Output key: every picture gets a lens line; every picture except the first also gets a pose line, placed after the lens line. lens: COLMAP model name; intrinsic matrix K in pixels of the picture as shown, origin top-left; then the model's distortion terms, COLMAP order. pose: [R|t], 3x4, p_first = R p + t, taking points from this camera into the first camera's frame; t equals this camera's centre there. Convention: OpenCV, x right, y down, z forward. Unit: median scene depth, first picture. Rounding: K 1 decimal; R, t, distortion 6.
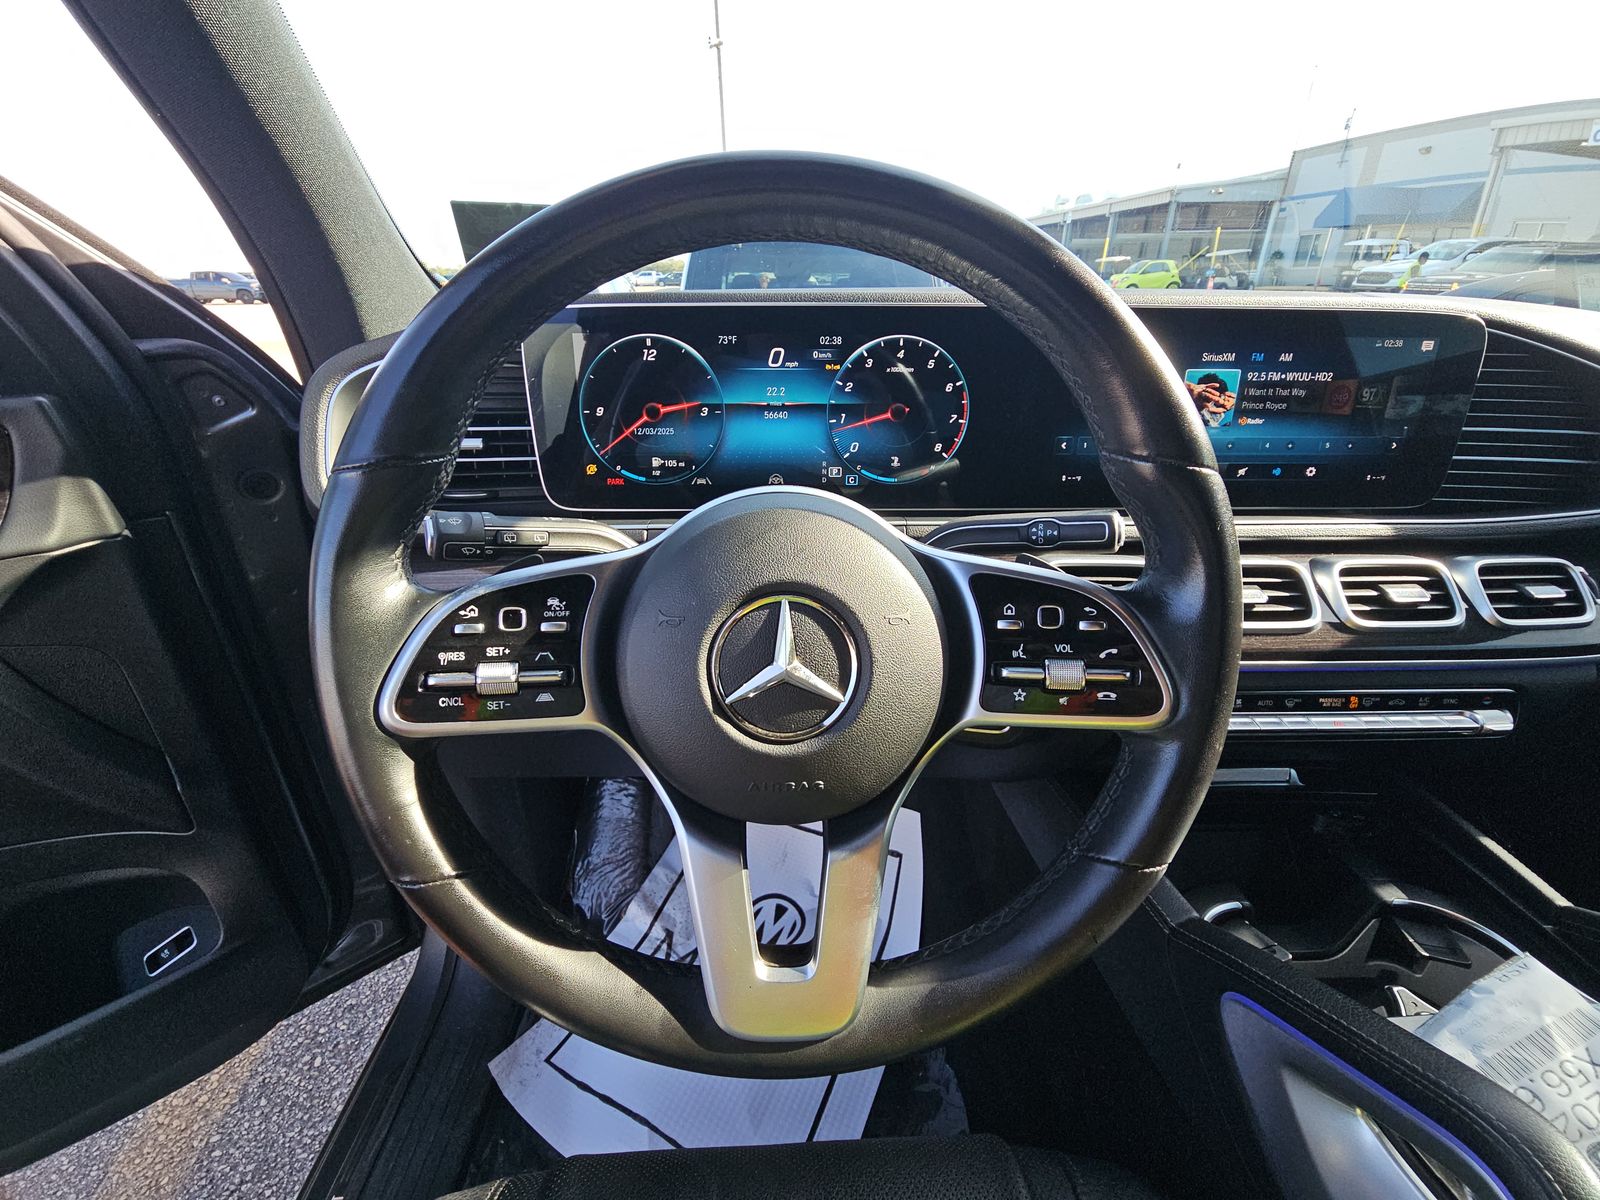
lens RADIAL K [[652.2, 0, 795.6], [0, 652.2, 592.8], [0, 0, 1]] dist [0.010745, -0.009163]
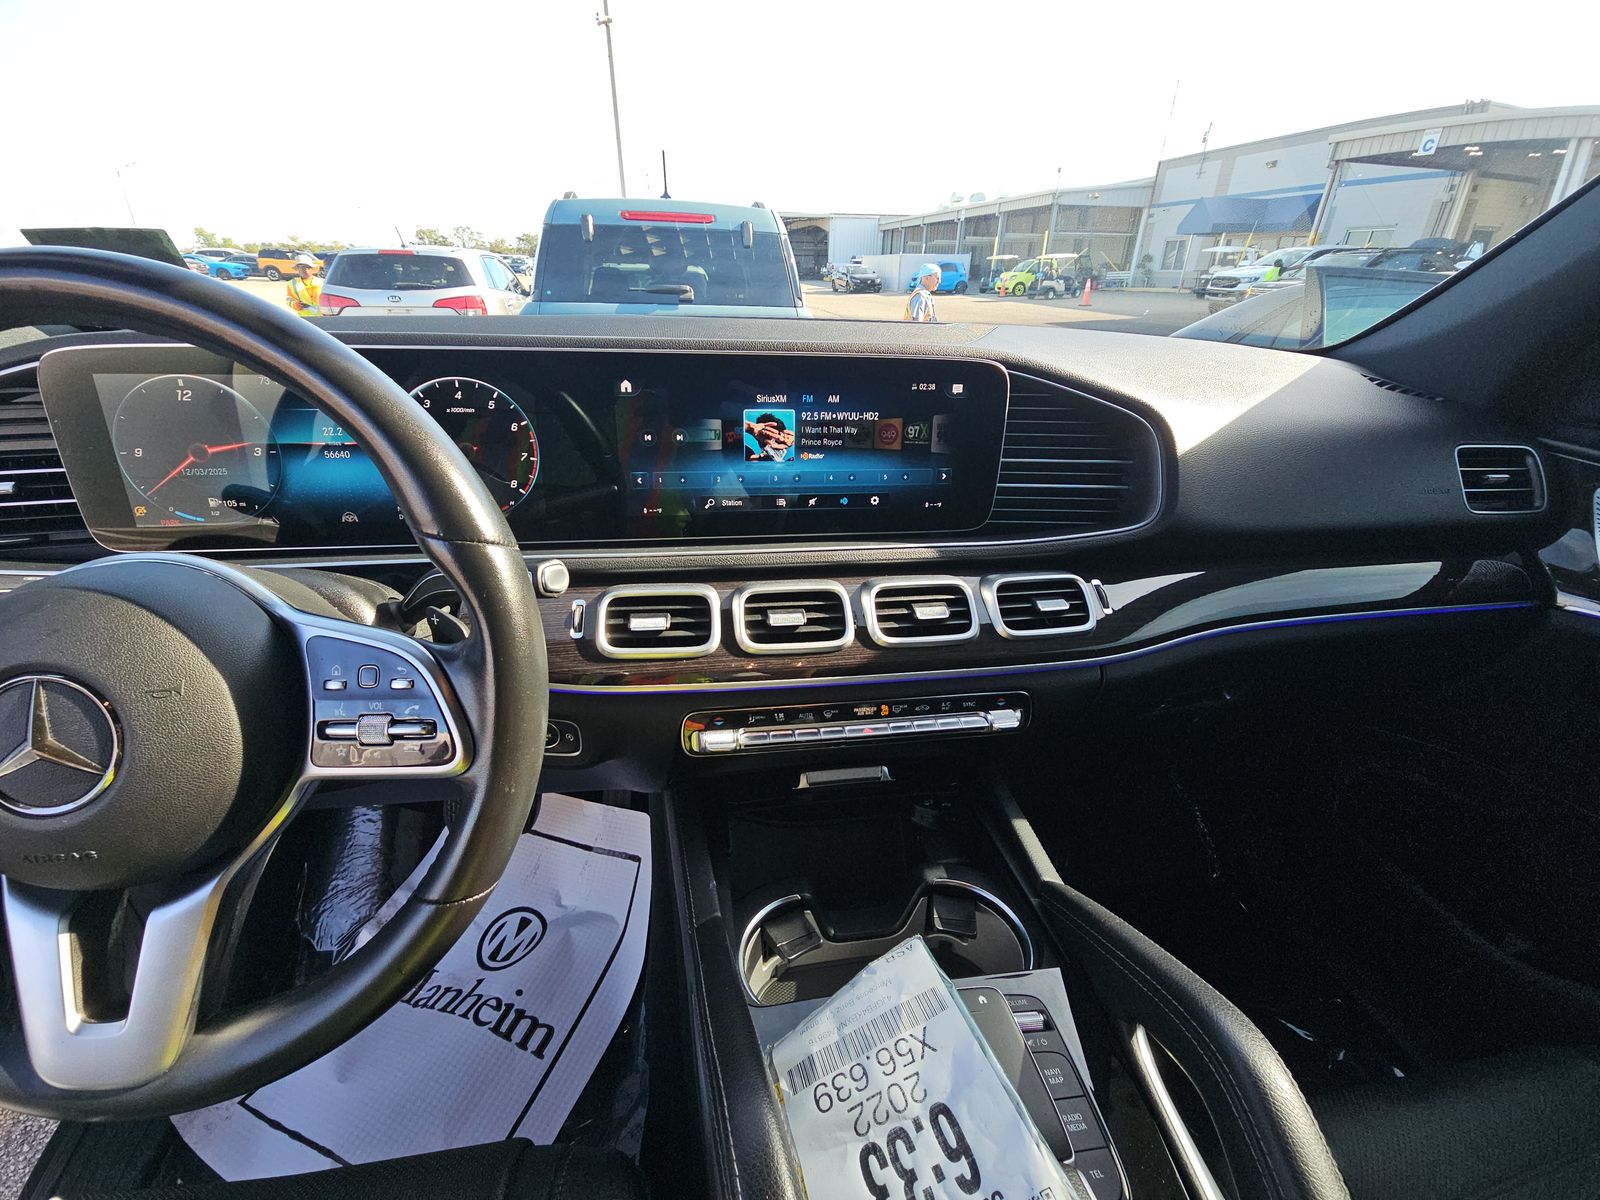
lens RADIAL K [[651.4, 0, 808.5], [0, 651.4, 591.4], [0, 0, 1]] dist [-0.000141, -0.000298]
pose [[0.991819, -0.033439, 0.123193, 0.556961], [0.031514, 0.999349, 0.017539, -0.056385], [-0.123699, -0.013513, 0.992228, -0.086178]]
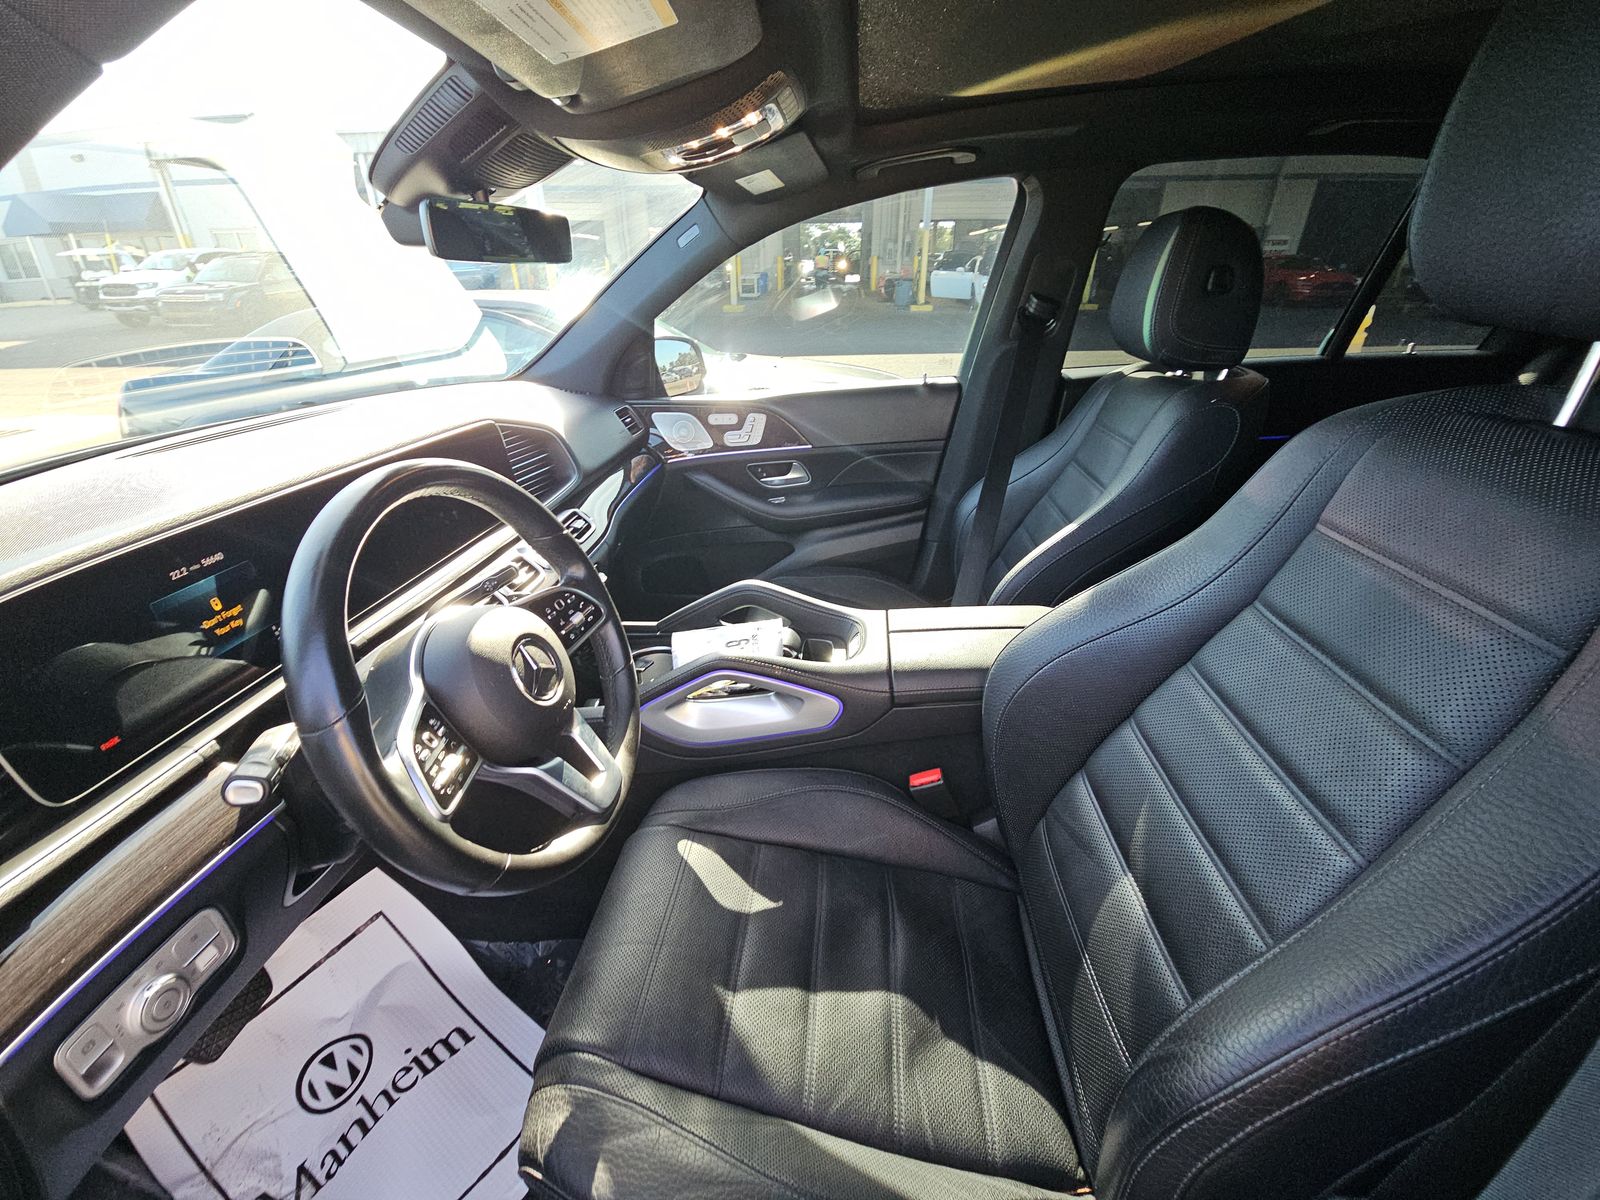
lens RADIAL K [[652.2, 0, 795.6], [0, 652.2, 592.8], [0, 0, 1]] dist [0.010745, -0.009163]
pose [[0.125627, -0.430832, 0.893645, -0.931426], [0.427433, 0.836393, 0.343143, -0.257419], [-0.895276, 0.338865, 0.289225, -0.286057]]
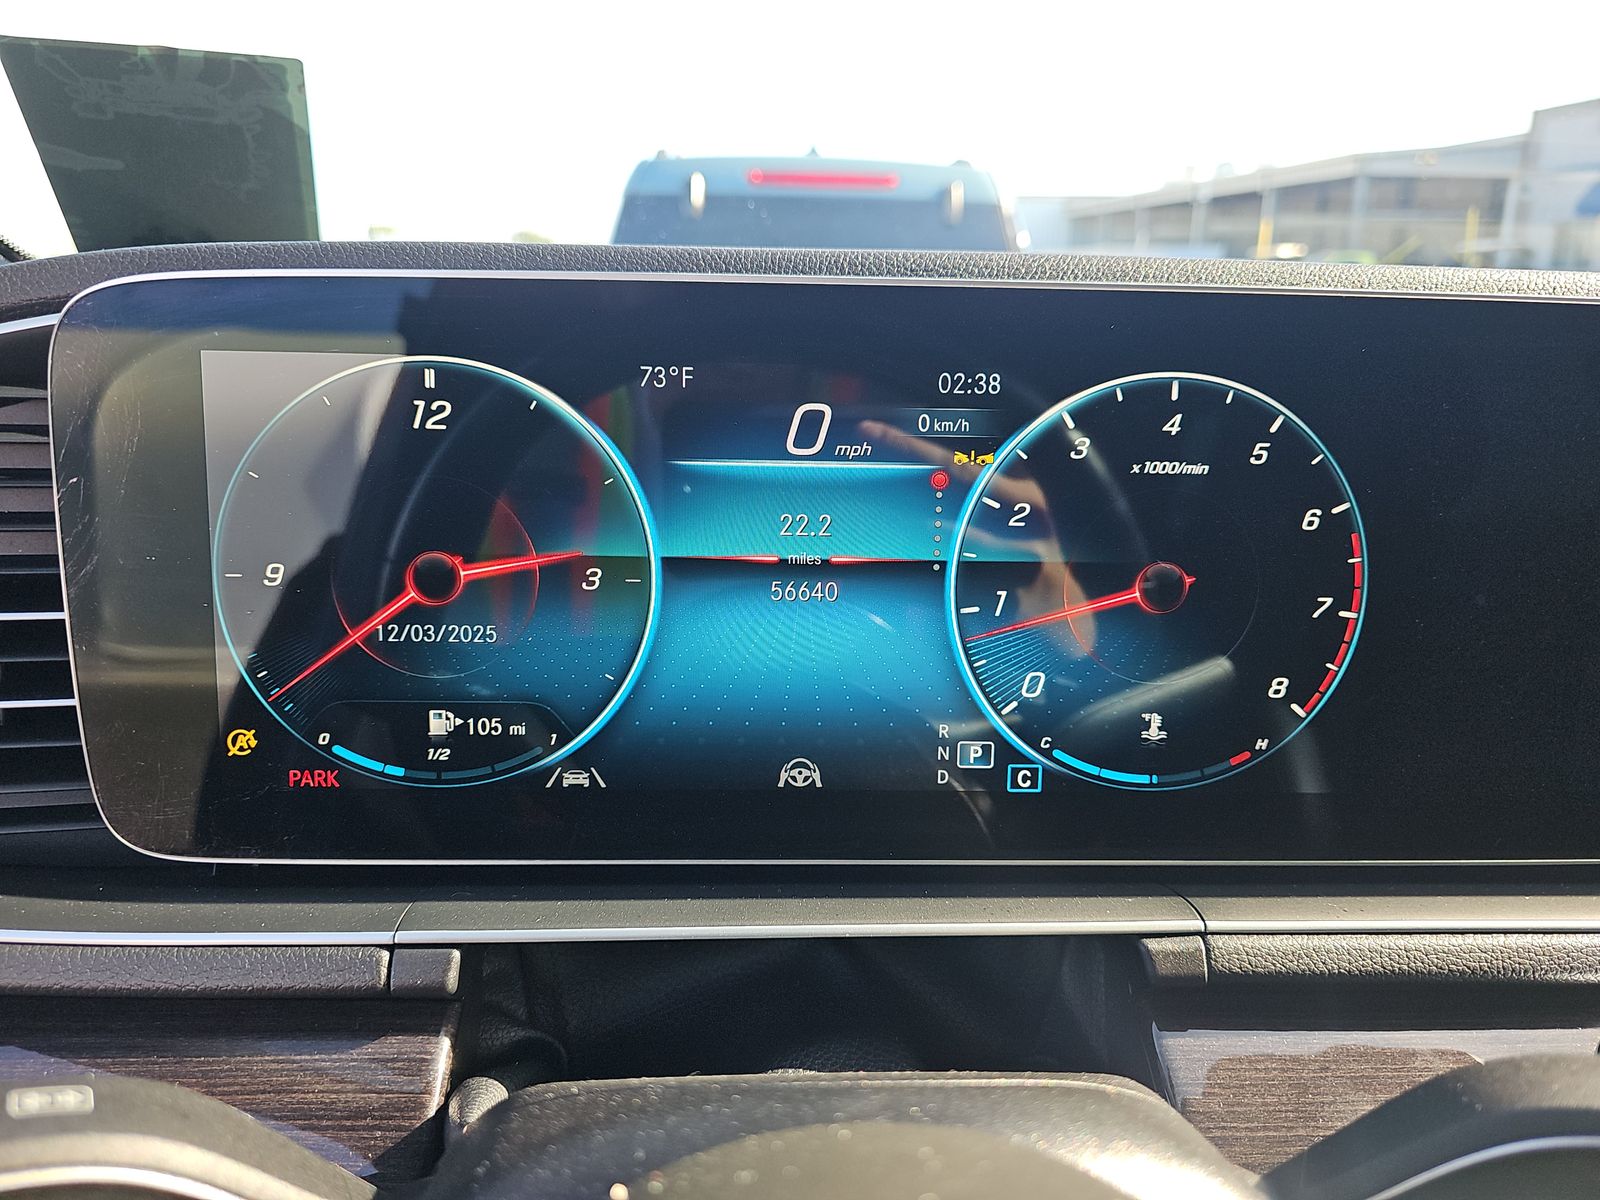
lens RADIAL K [[1065.1, 0, 801.2], [0, 1065.1, 592.1], [0, 0, 1]] dist [0.020747, 0.000135]
pose [[0.999644, 0.012908, 0.023359, -0.044310], [-0.008994, 0.986992, -0.160520, -0.182651], [-0.025127, 0.160253, 0.986756, 0.454976]]
